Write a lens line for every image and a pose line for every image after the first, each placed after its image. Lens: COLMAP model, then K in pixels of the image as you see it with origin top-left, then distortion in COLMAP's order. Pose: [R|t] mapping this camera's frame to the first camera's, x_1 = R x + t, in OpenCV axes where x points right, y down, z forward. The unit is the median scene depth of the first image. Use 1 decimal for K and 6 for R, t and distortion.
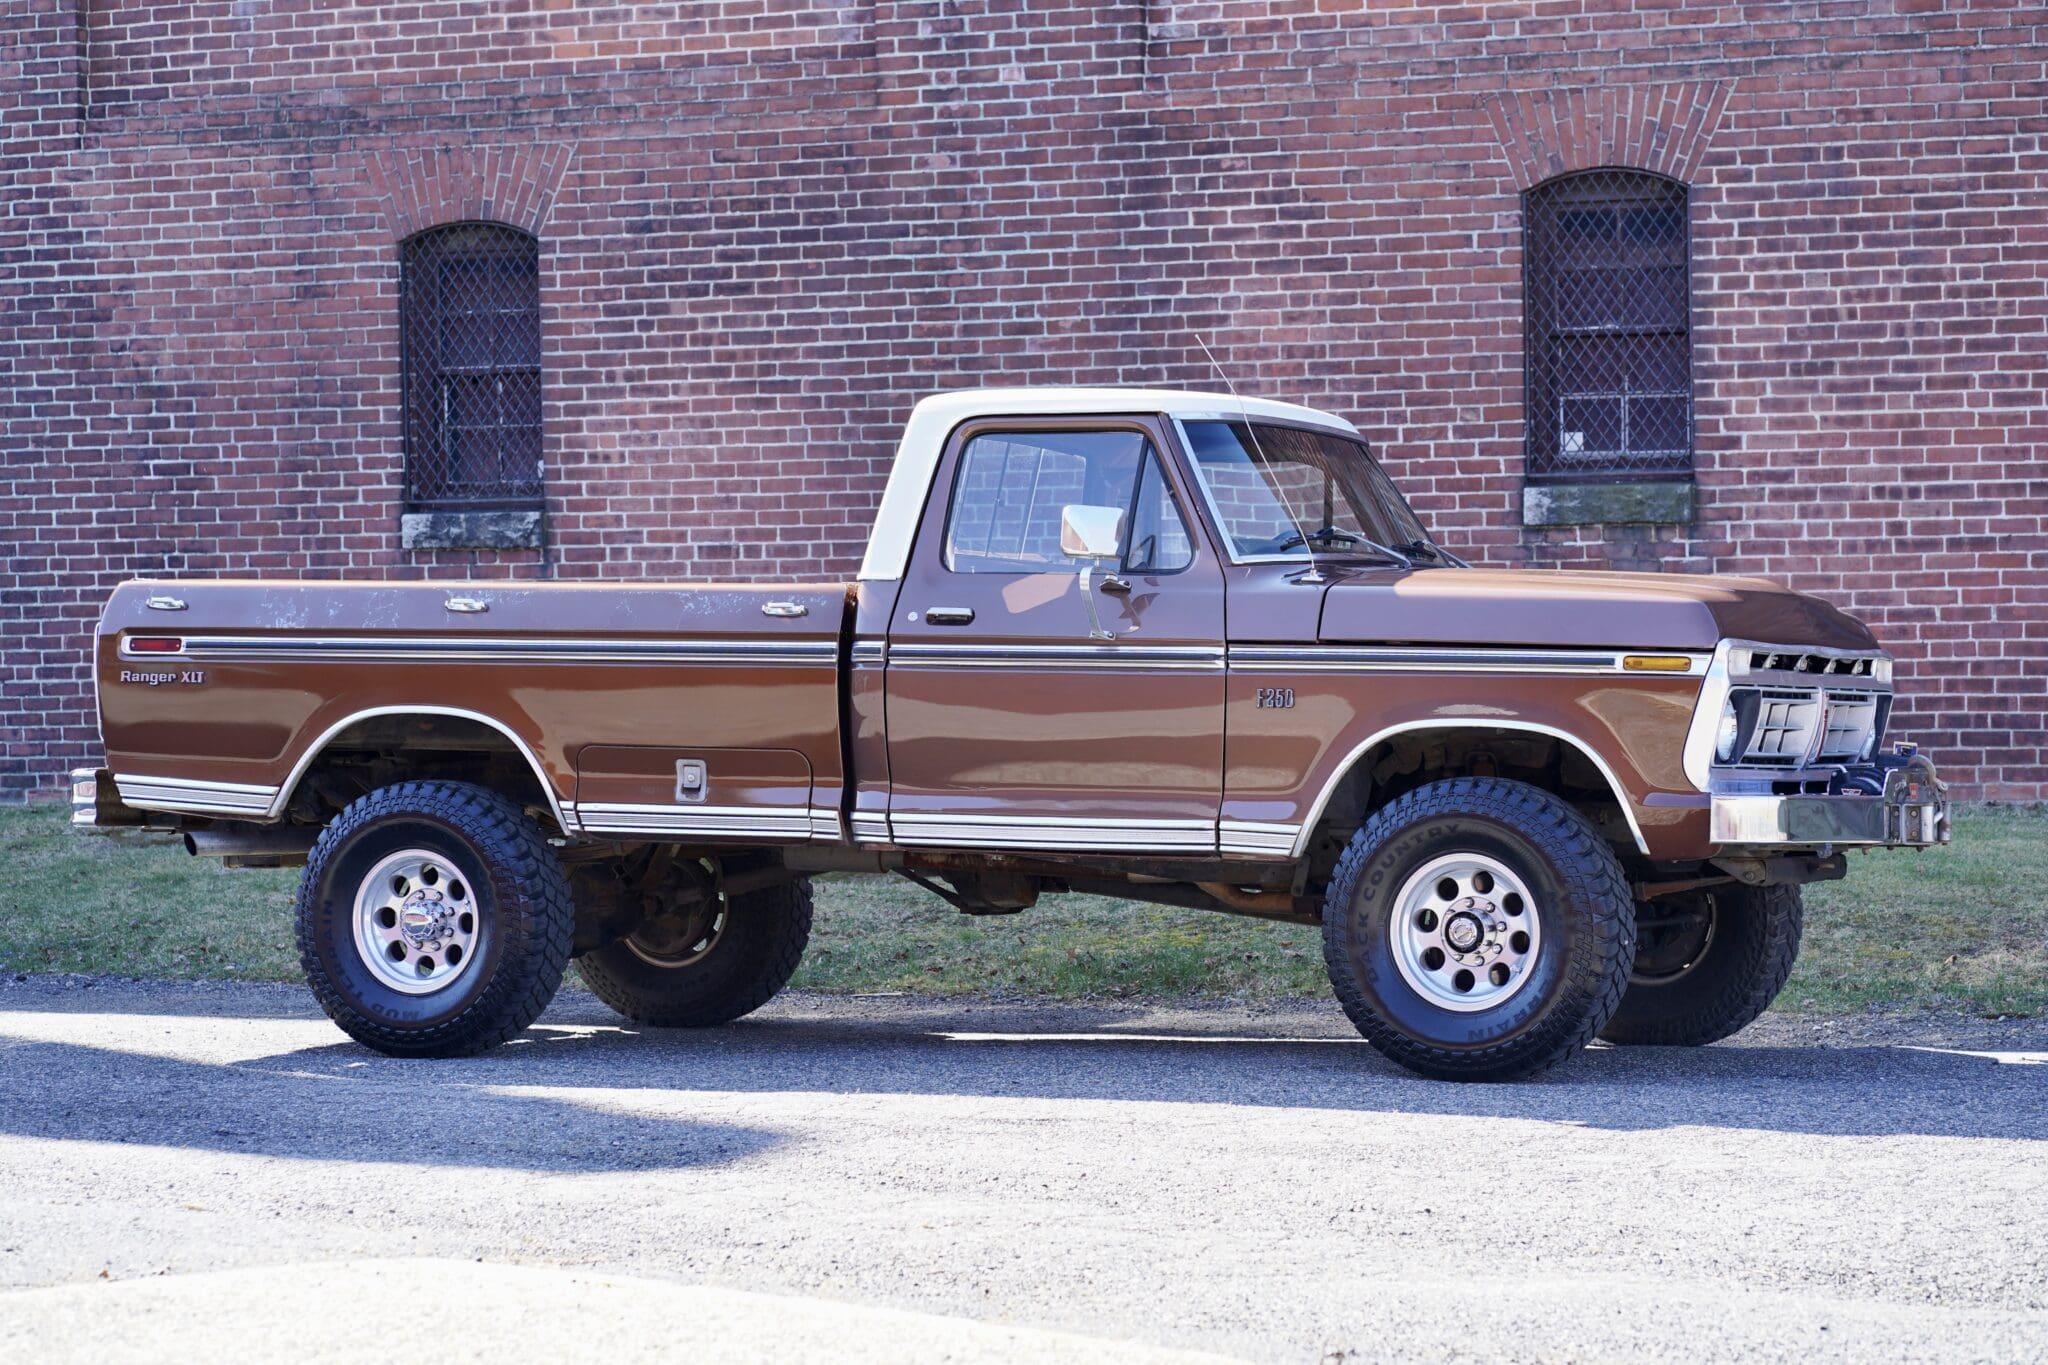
lens RADIAL K [[5086.4, 0, 993.2], [0, 5086.4, 680.7], [0, 0, 1]] dist [0.140330, -2.968650]
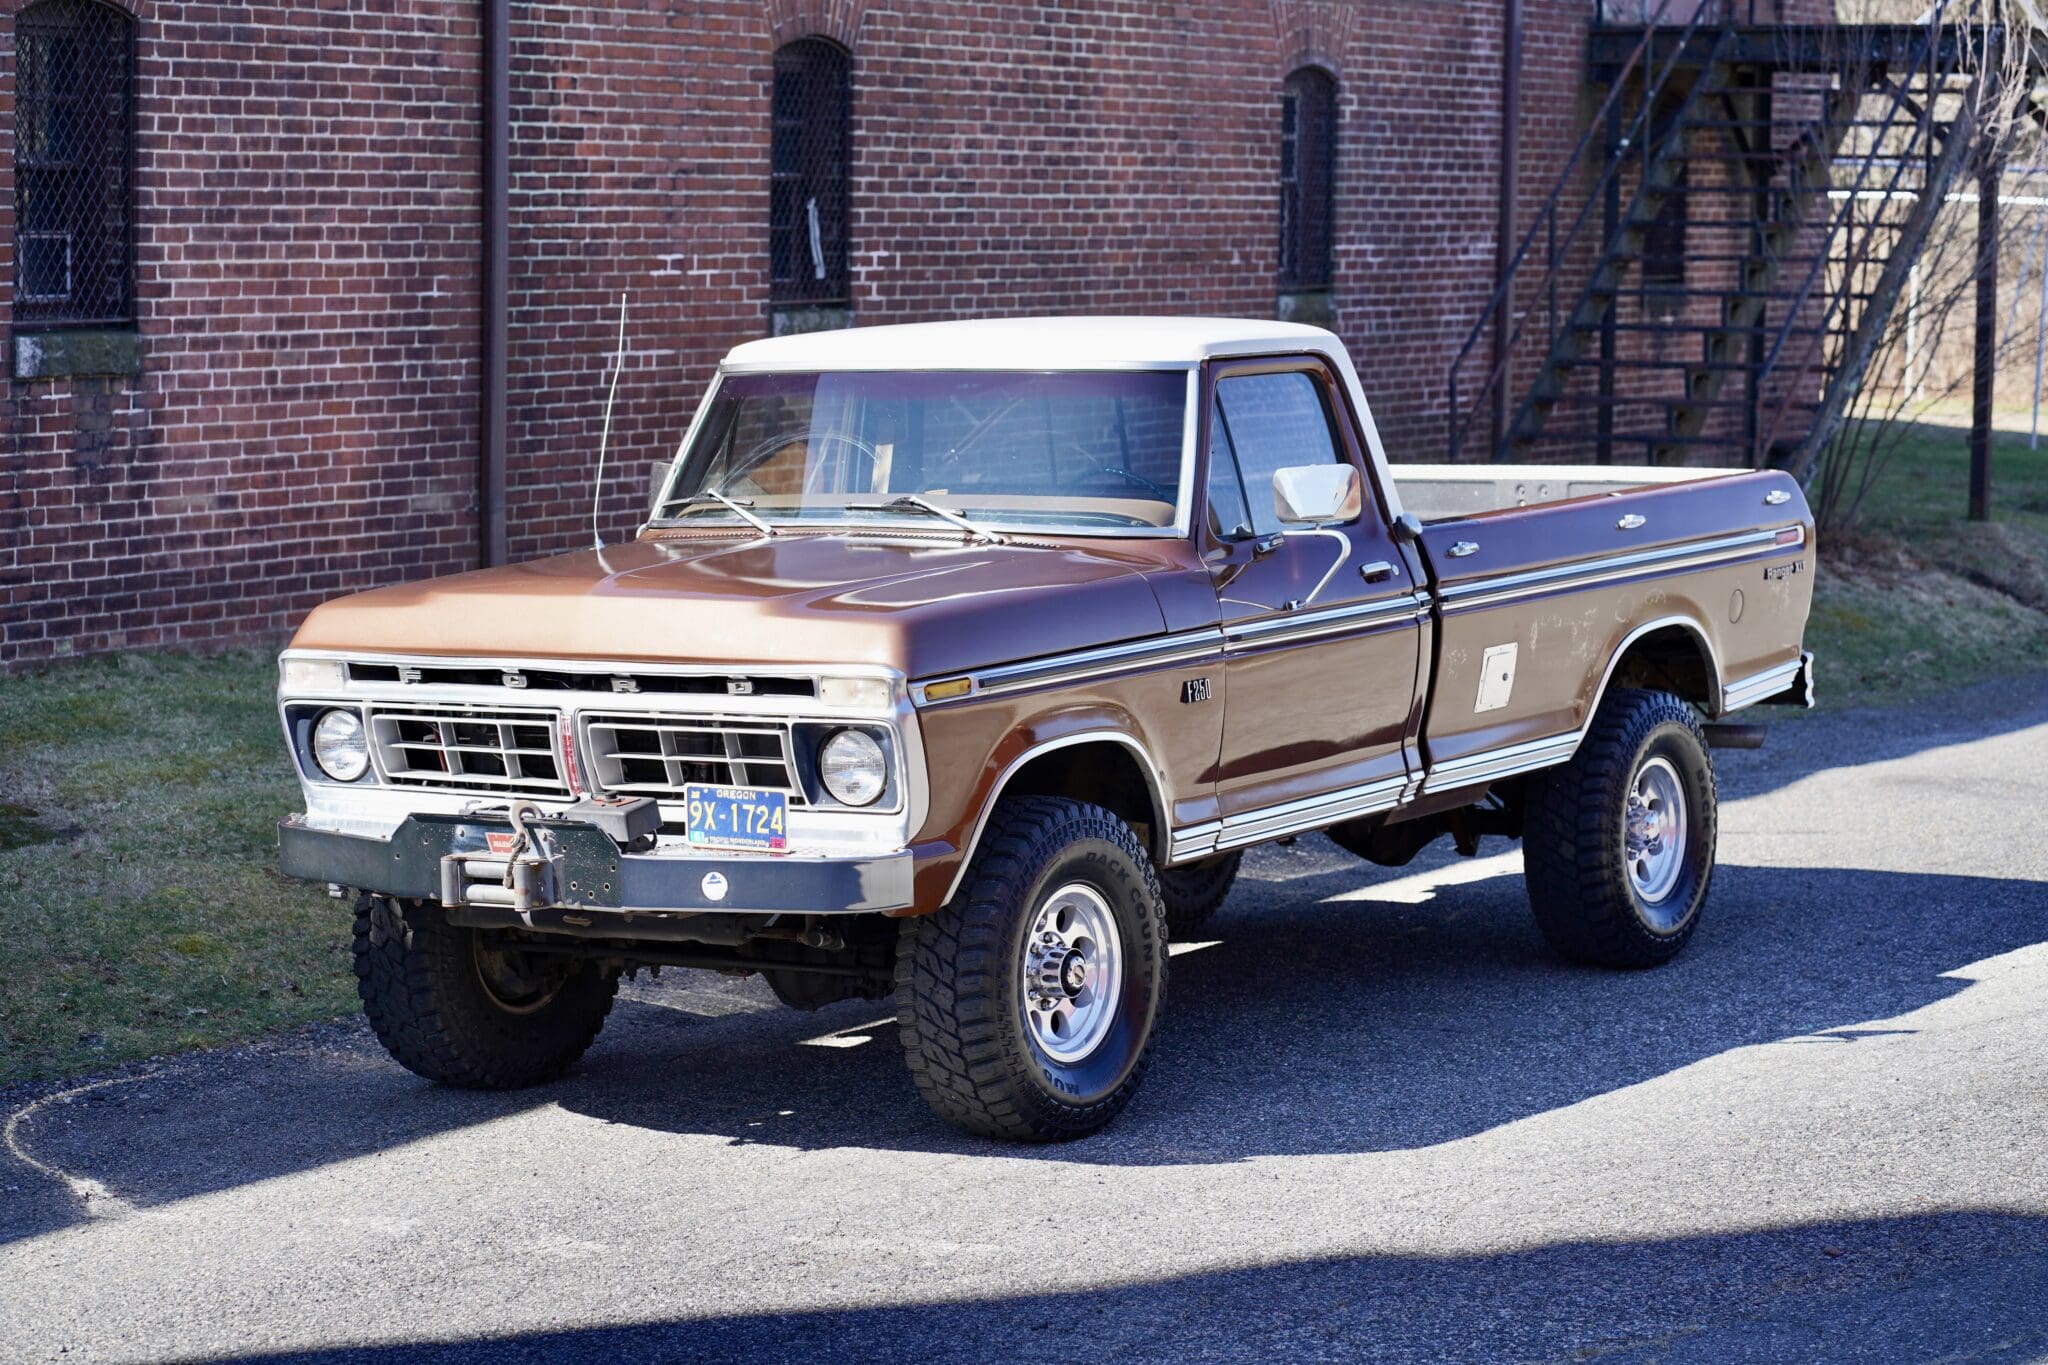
lens RADIAL K [[4744.9, 0, 985.4], [0, 4744.9, 680.3], [0, 0, 1]] dist [0.104606, -2.580124]
pose [[0.161615, -0.080756, 0.983544, -0.682466], [0.008144, 0.996721, 0.080499, -0.041906], [-0.986820, -0.005000, 0.161743, 0.665135]]
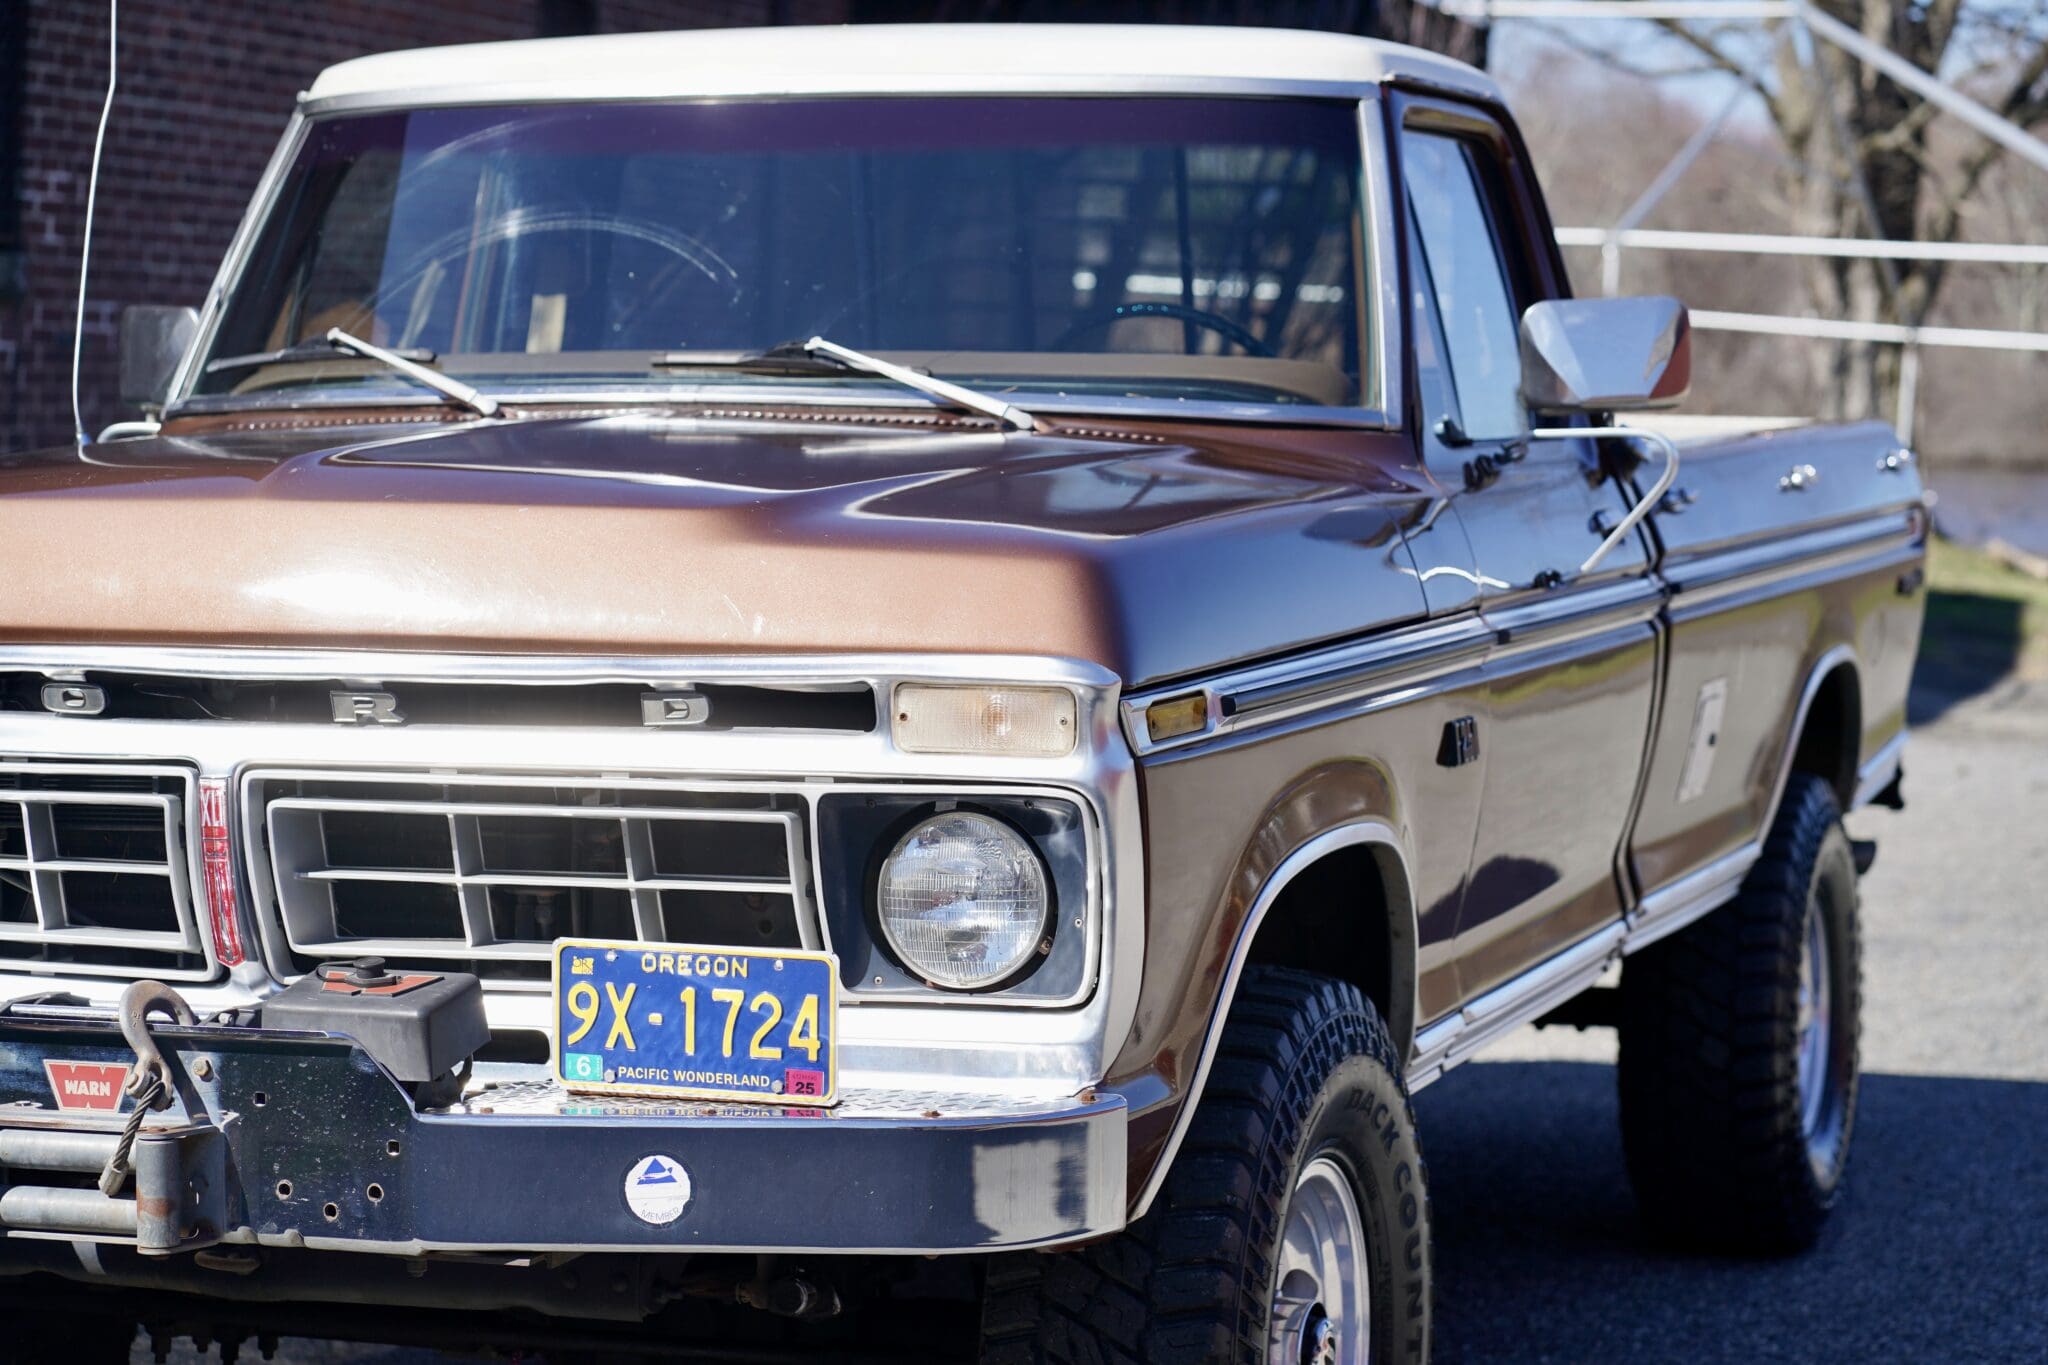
lens RADIAL K [[4888.0, 0, 1024.0], [0, 4888.0, 682.5], [0, 0, 1]] dist [0.151301, -3.185636]
pose [[-0.087970, -0.050175, 0.994859, -0.406360], [-0.014379, 0.998691, 0.049097, -0.012609], [-0.996019, -0.009986, -0.088576, 0.777825]]
